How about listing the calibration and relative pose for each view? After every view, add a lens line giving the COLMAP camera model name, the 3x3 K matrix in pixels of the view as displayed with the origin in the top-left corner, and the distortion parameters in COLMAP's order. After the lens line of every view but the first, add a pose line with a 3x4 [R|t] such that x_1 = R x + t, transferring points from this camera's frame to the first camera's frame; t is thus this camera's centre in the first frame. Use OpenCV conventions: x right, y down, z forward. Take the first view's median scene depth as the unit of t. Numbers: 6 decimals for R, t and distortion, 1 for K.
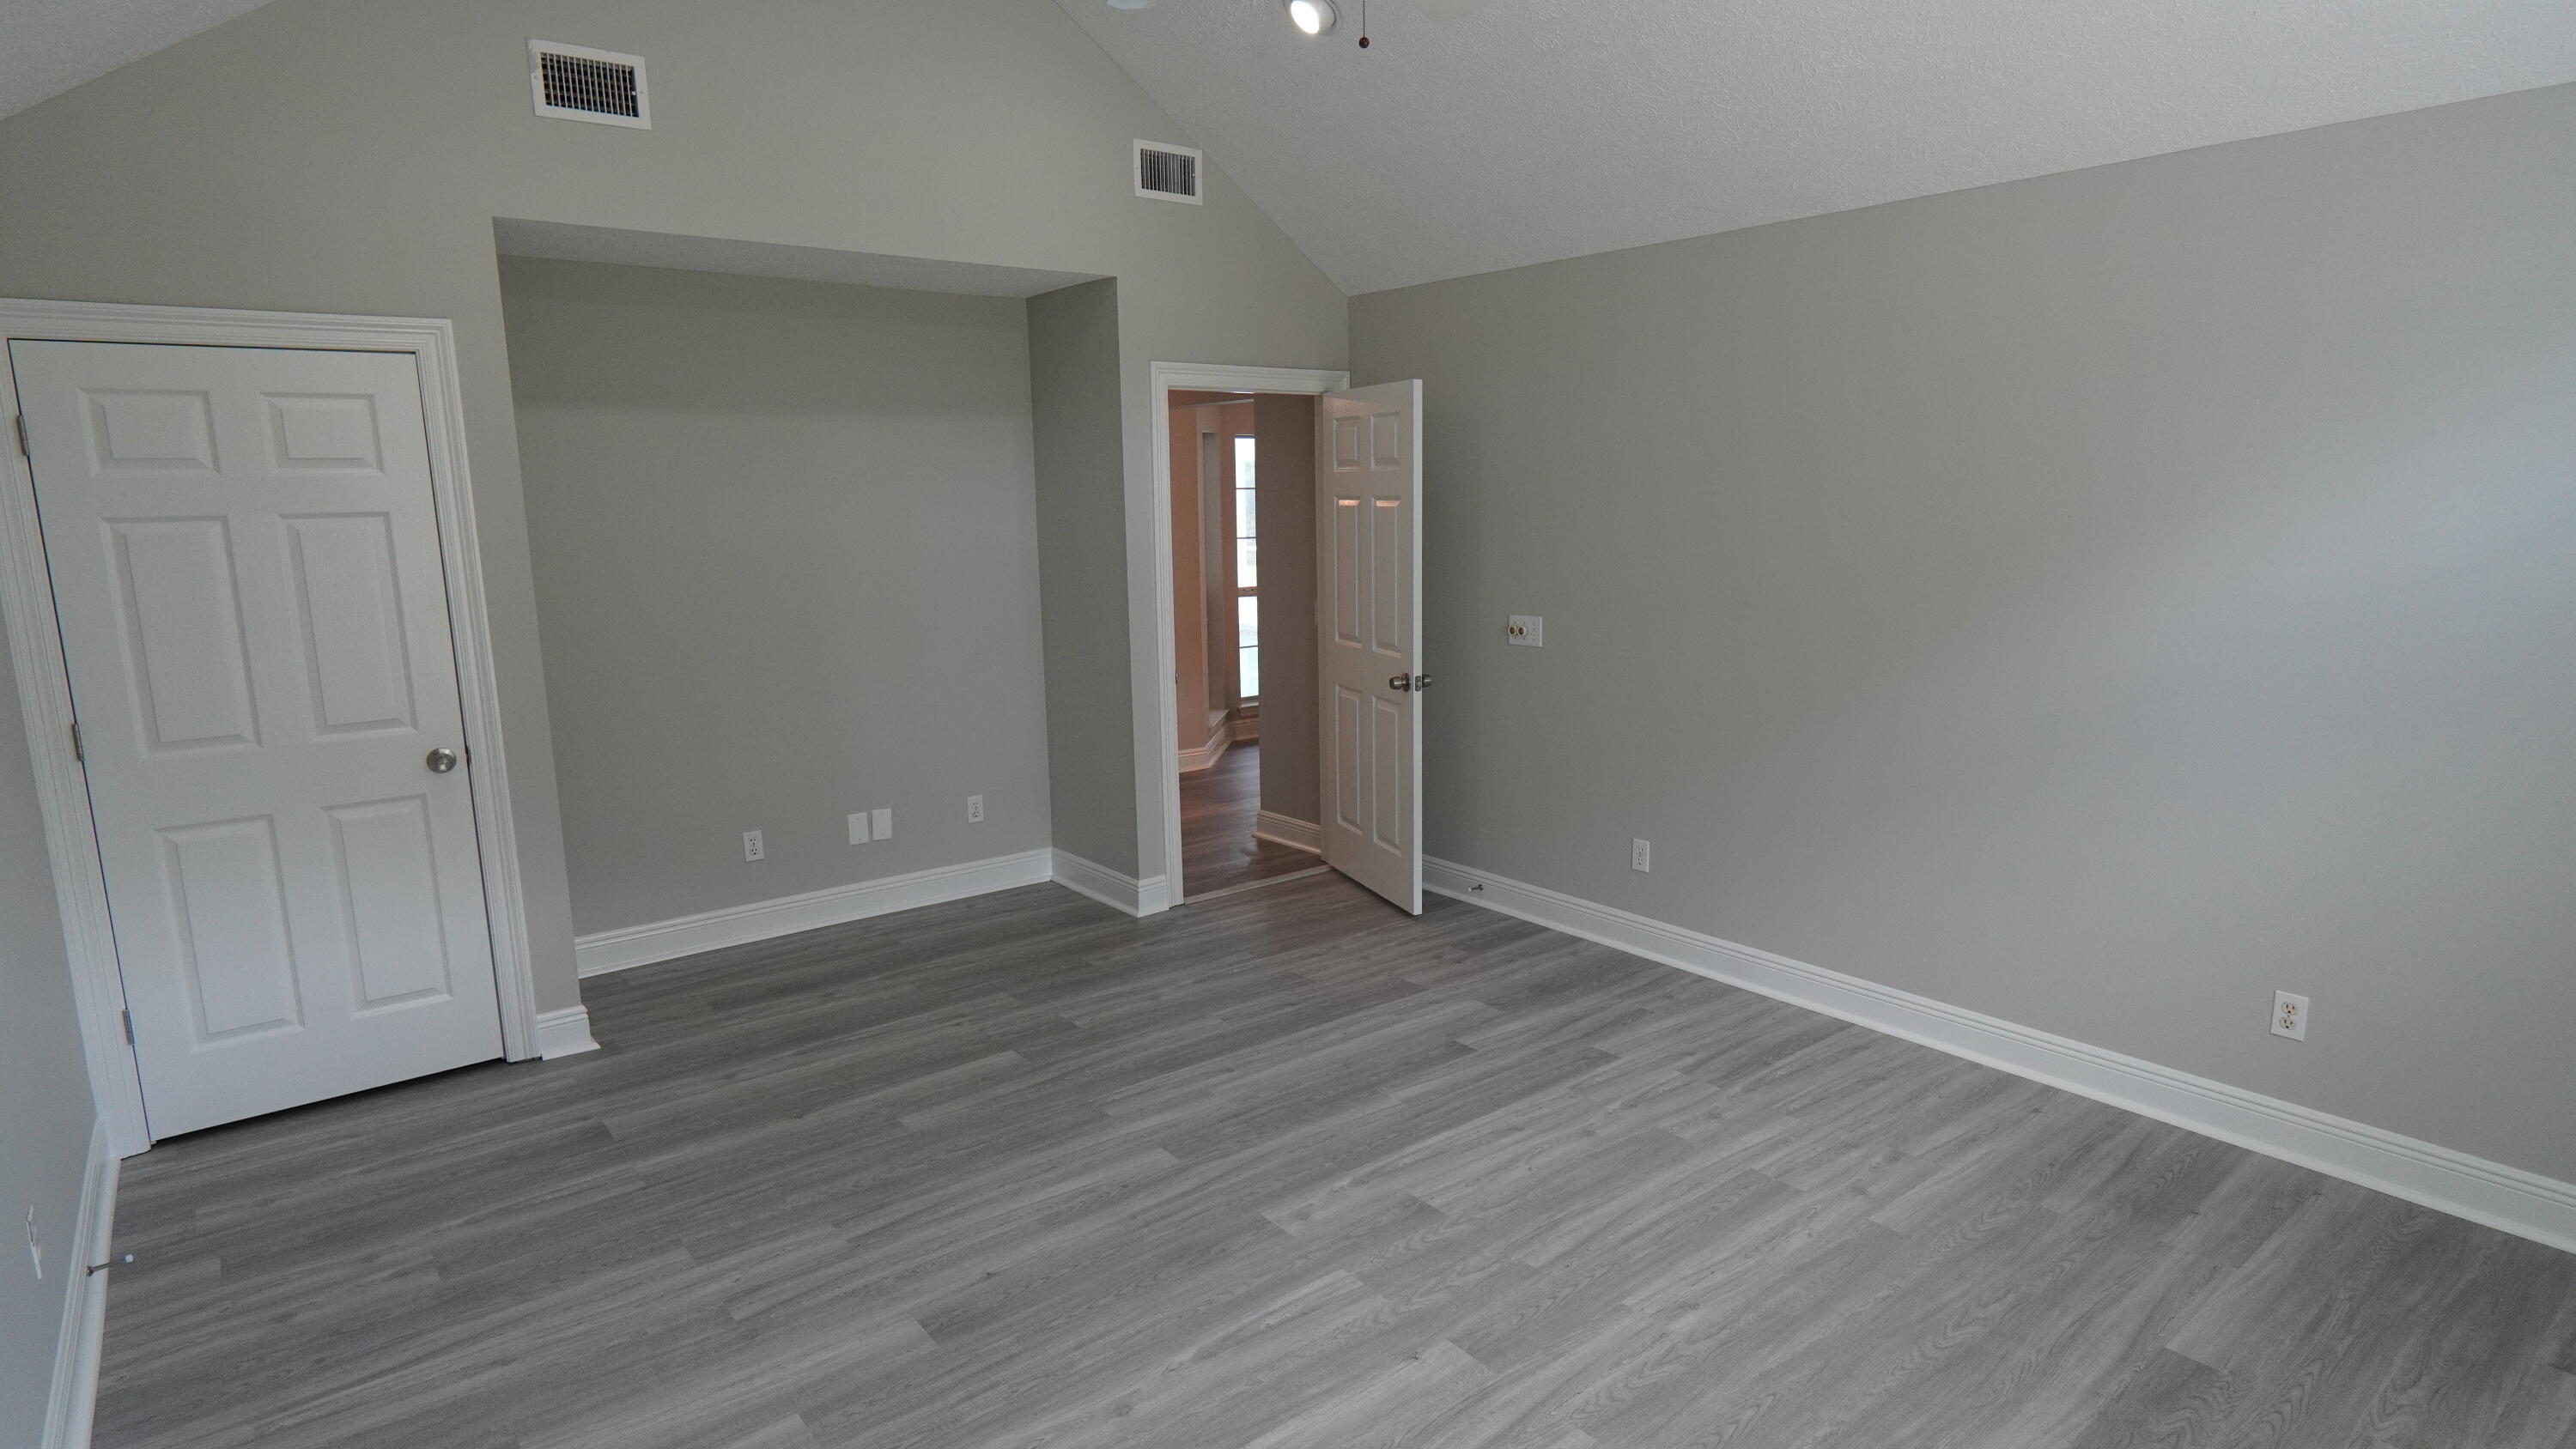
lens RADIAL K [[1363.1, 0, 1302.5], [0, 1363.1, 723.7], [0, 0, 1]] dist [-0.004214, 0.002045]
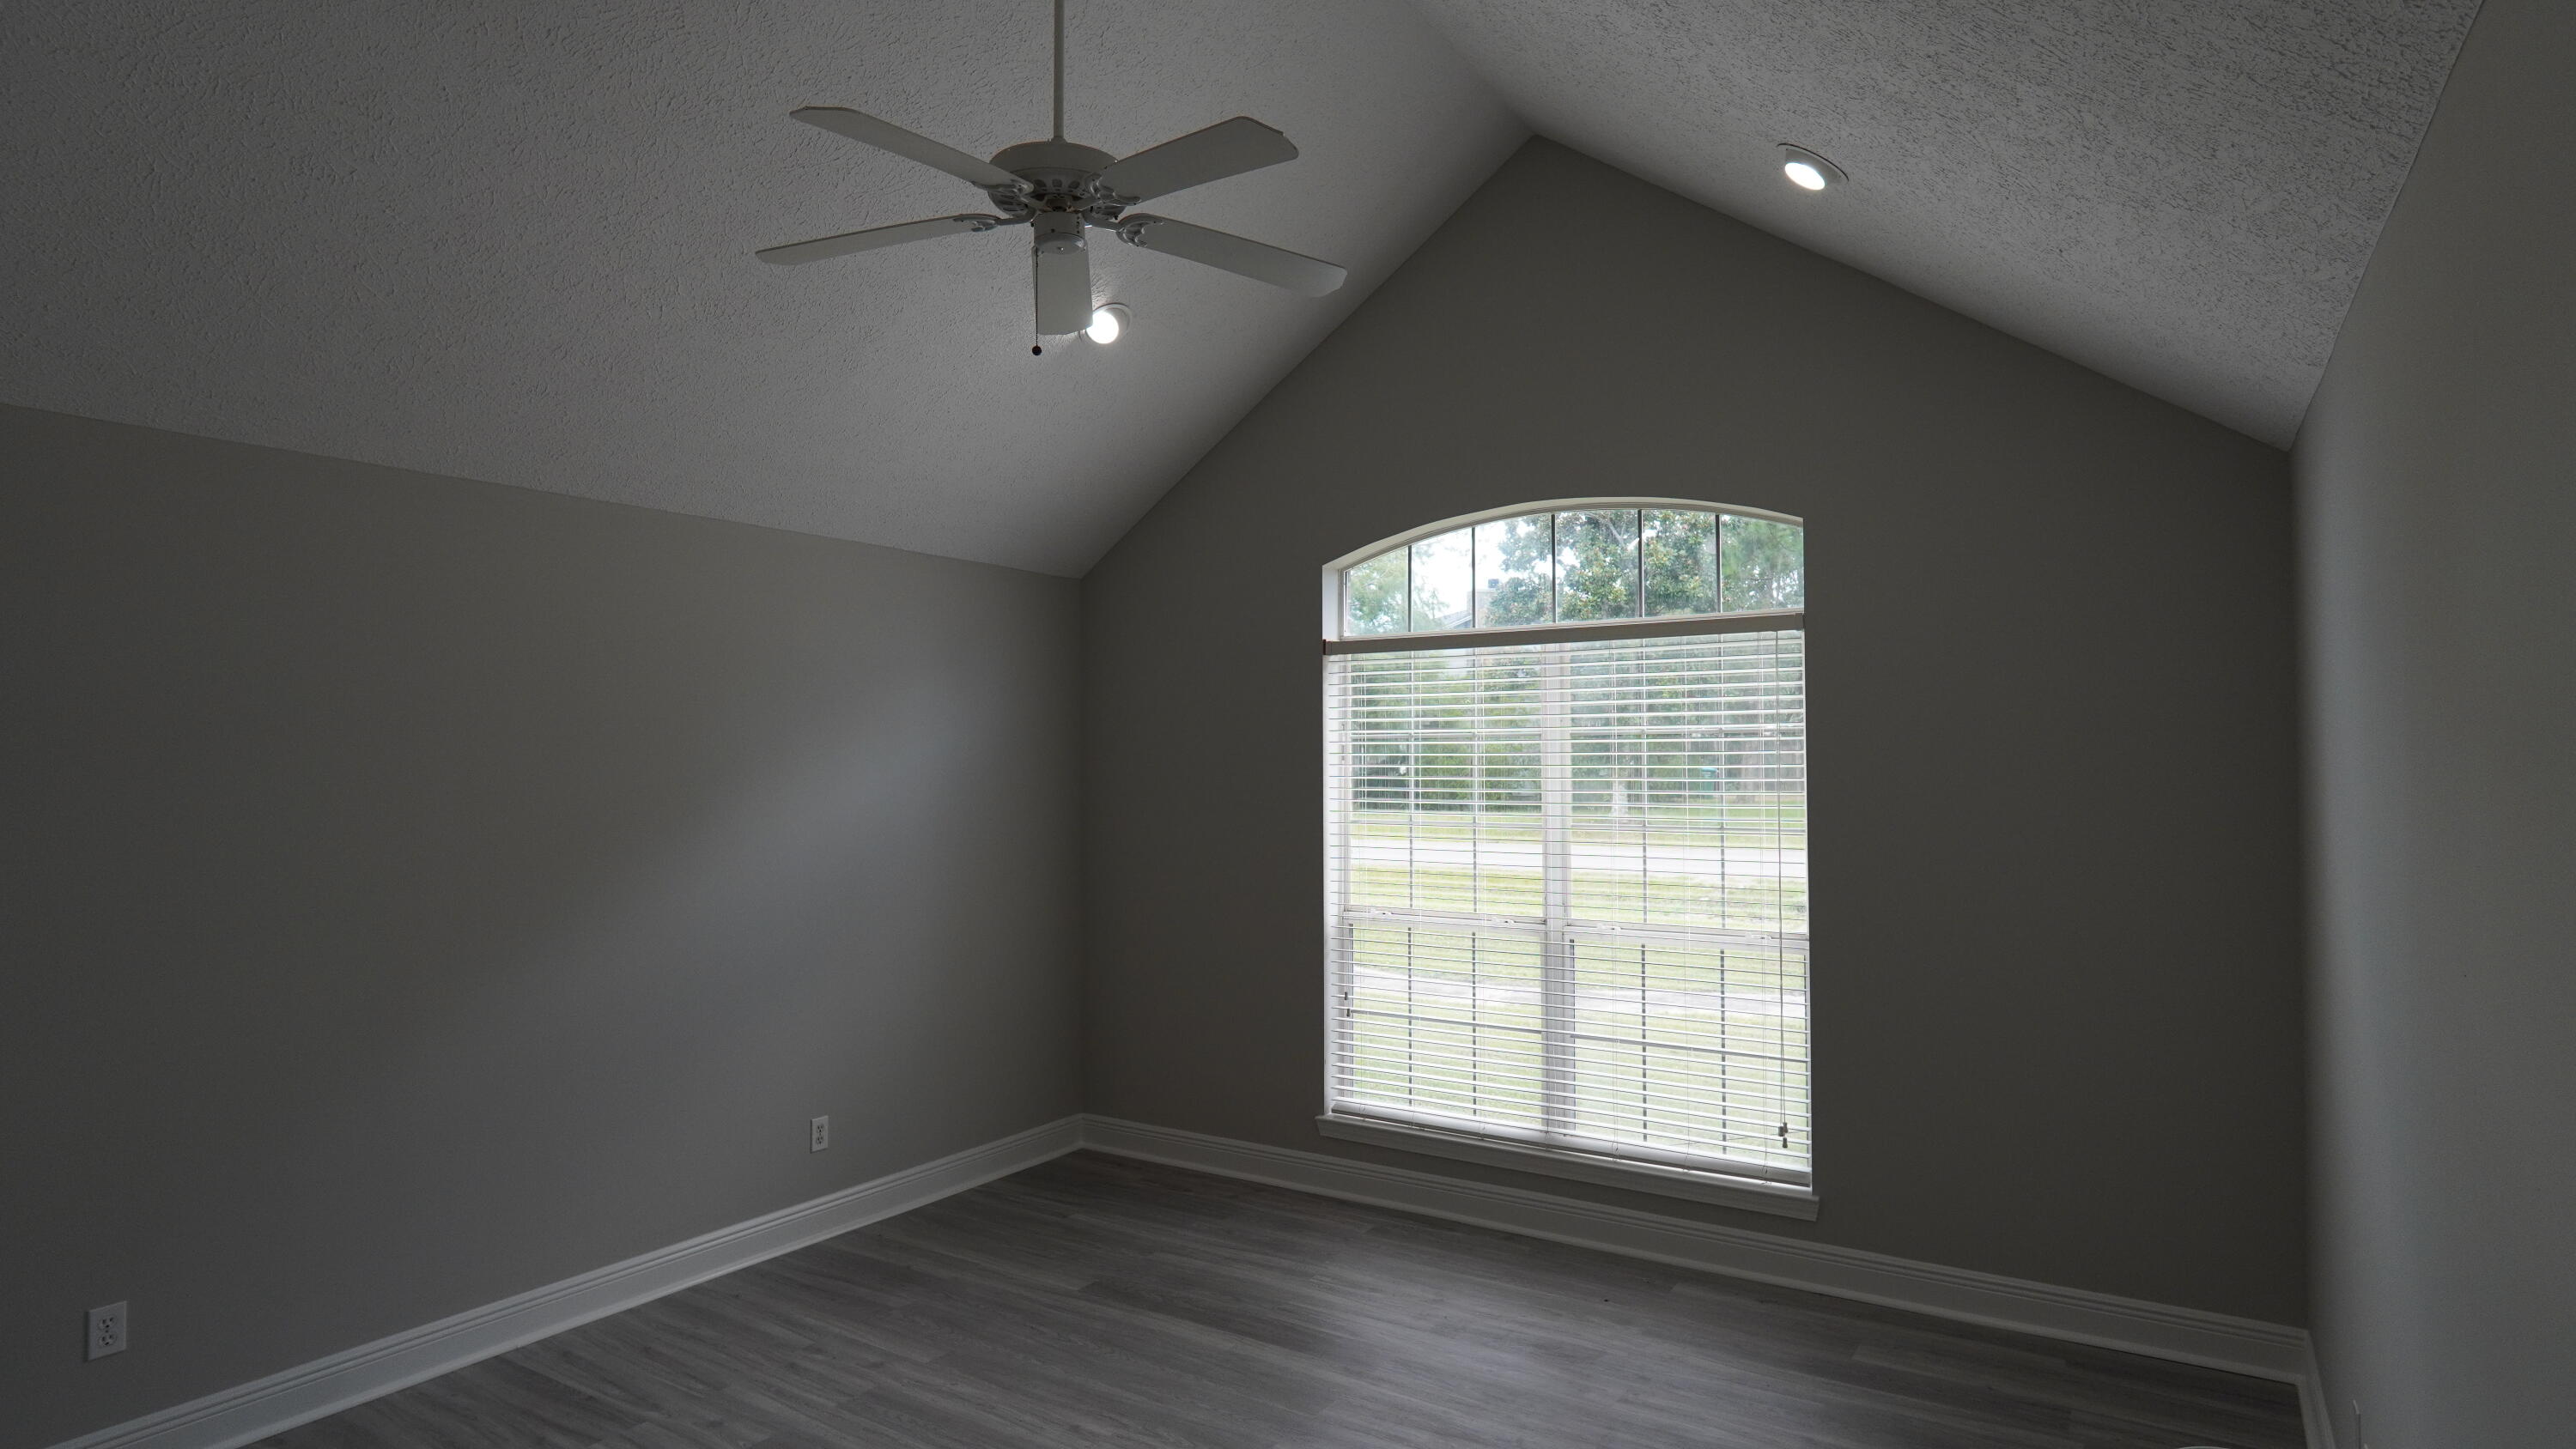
lens RADIAL K [[1363.1, 0, 1277.7], [0, 1363.1, 728.0], [0, 0, 1]] dist [-0.004214, 0.002045]
pose [[-0.308034, 0.036705, 0.950667, -0.697172], [0.170870, 0.985141, 0.017329, -0.128655], [-0.935905, 0.167779, -0.309729, 0.816768]]
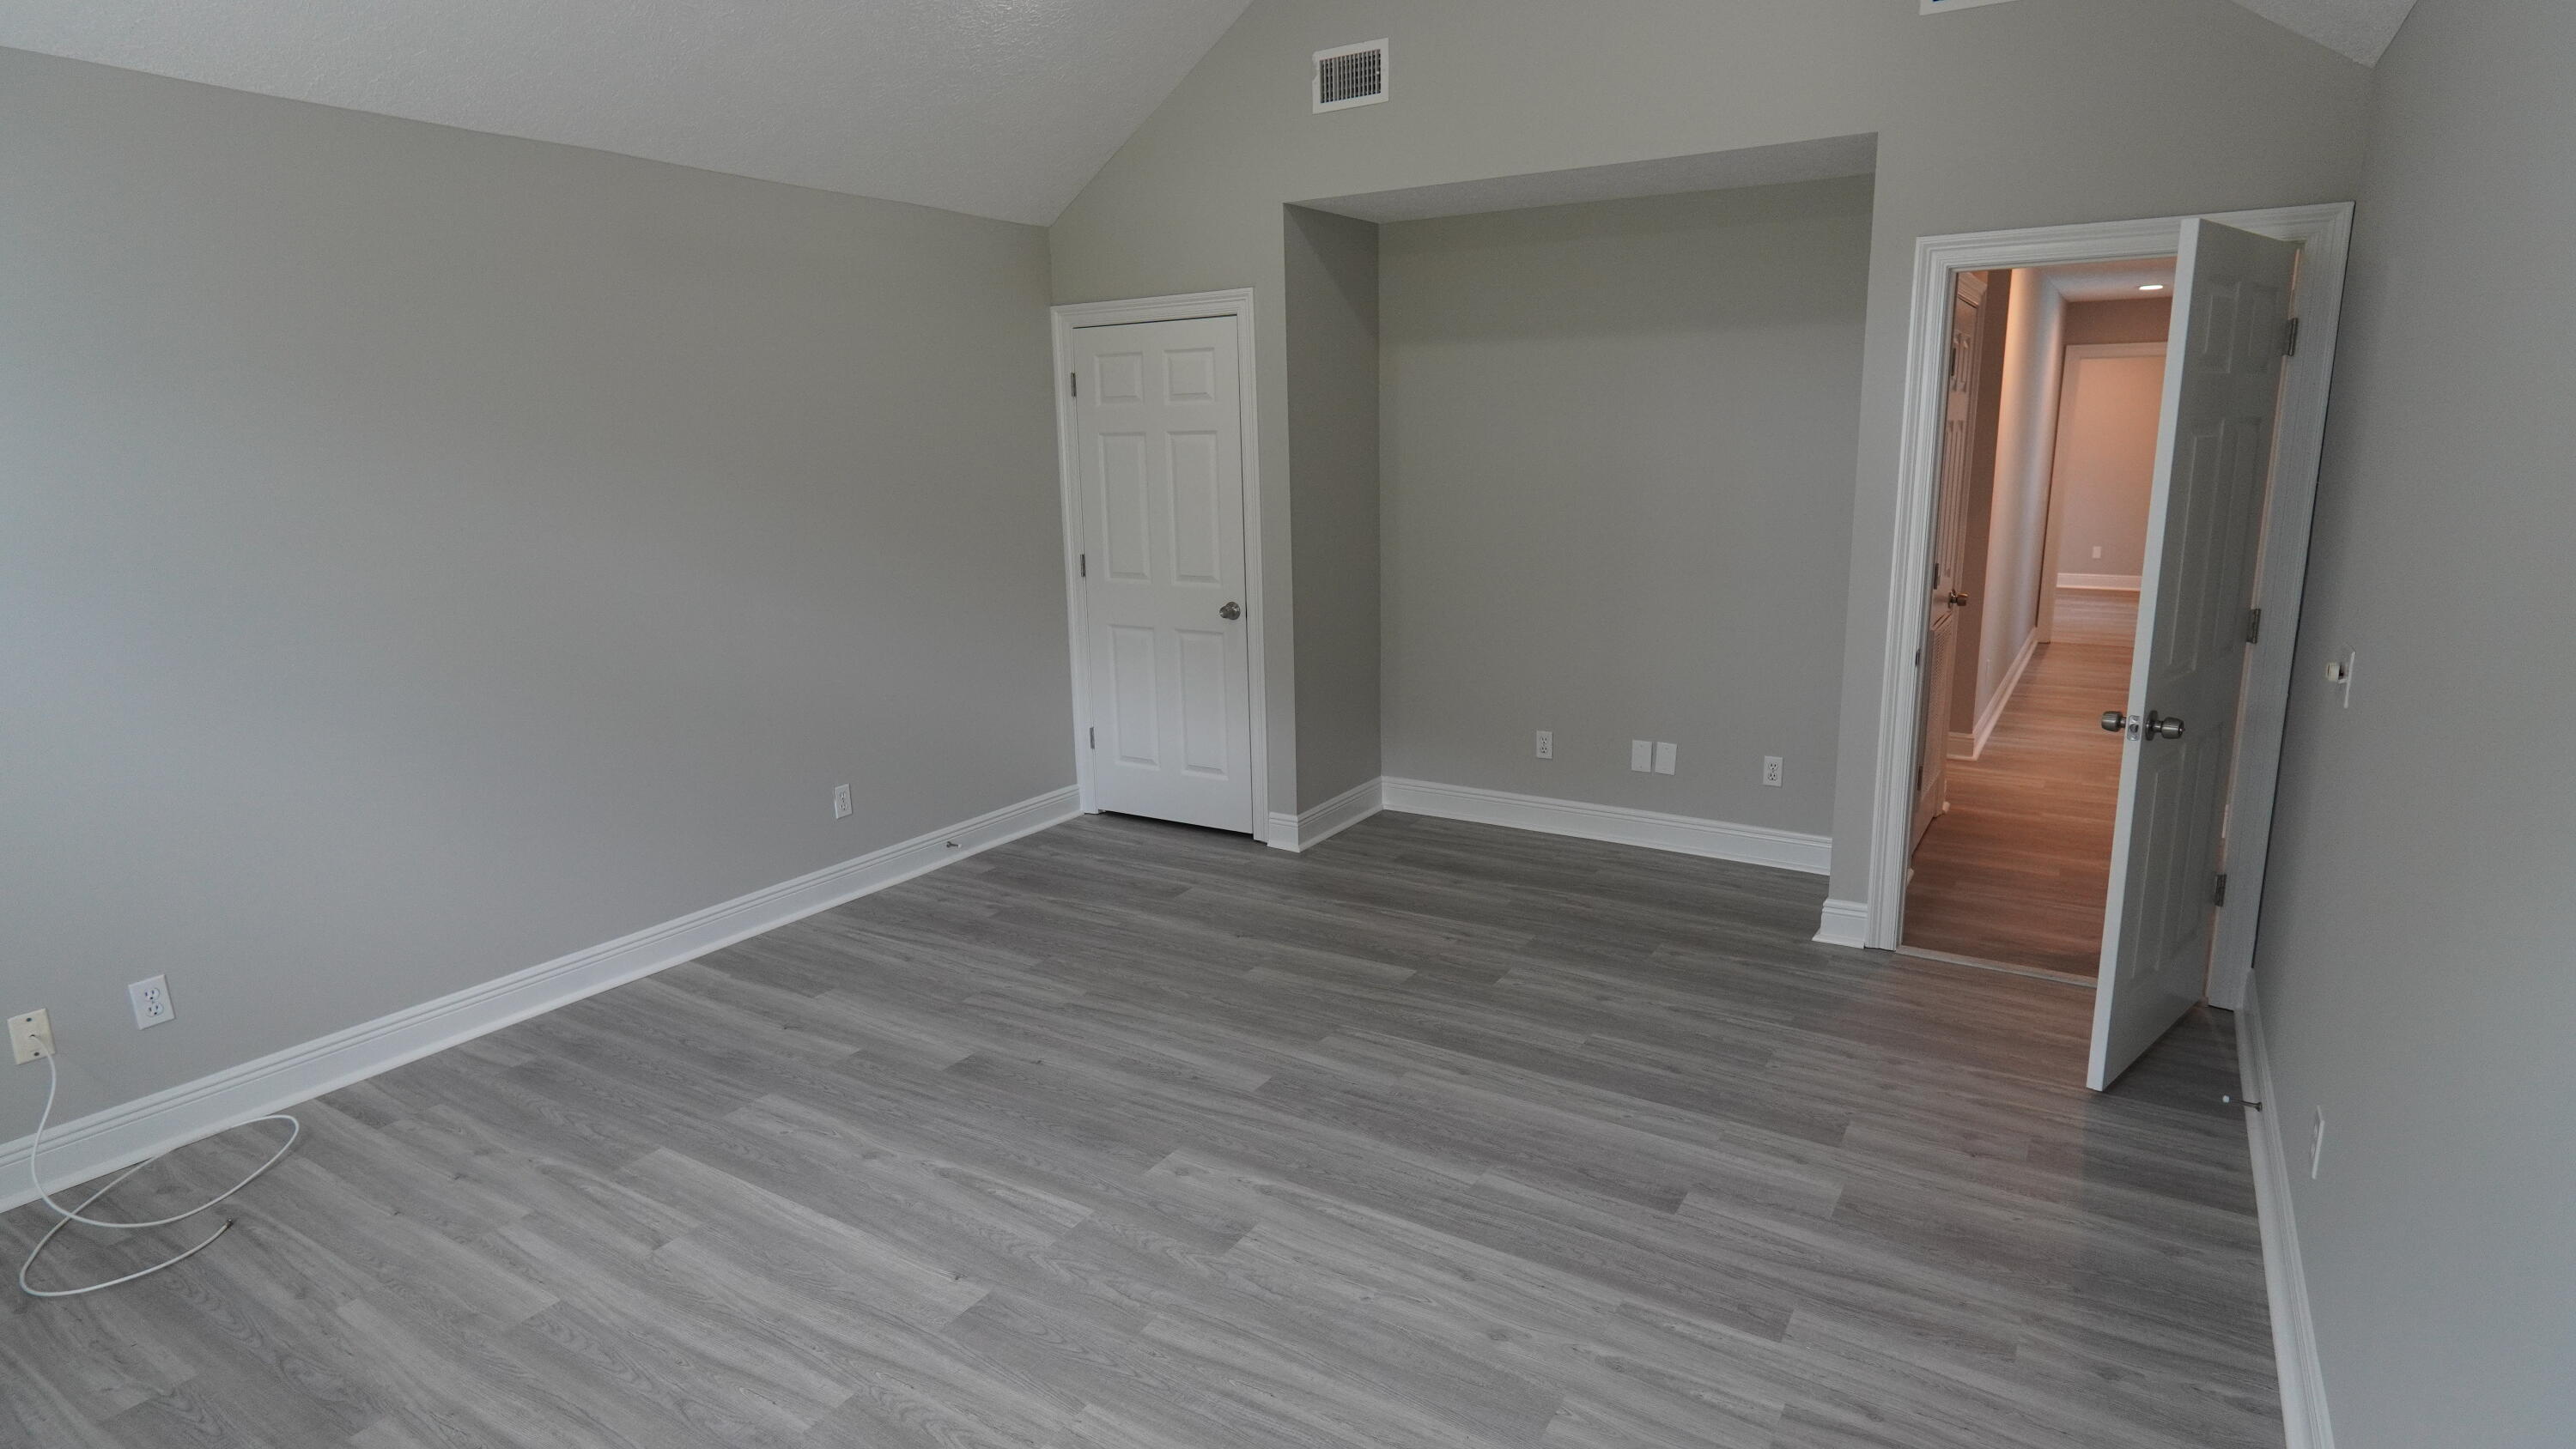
lens RADIAL K [[1363.1, 0, 1283.3], [0, 1363.1, 724.2], [0, 0, 1]] dist [-0.004214, 0.002045]
pose [[0.324438, 0.208050, -0.922743, 0.714132], [-0.148949, 0.974578, 0.167367, -0.103714], [0.934106, 0.083142, 0.347179, 0.586597]]
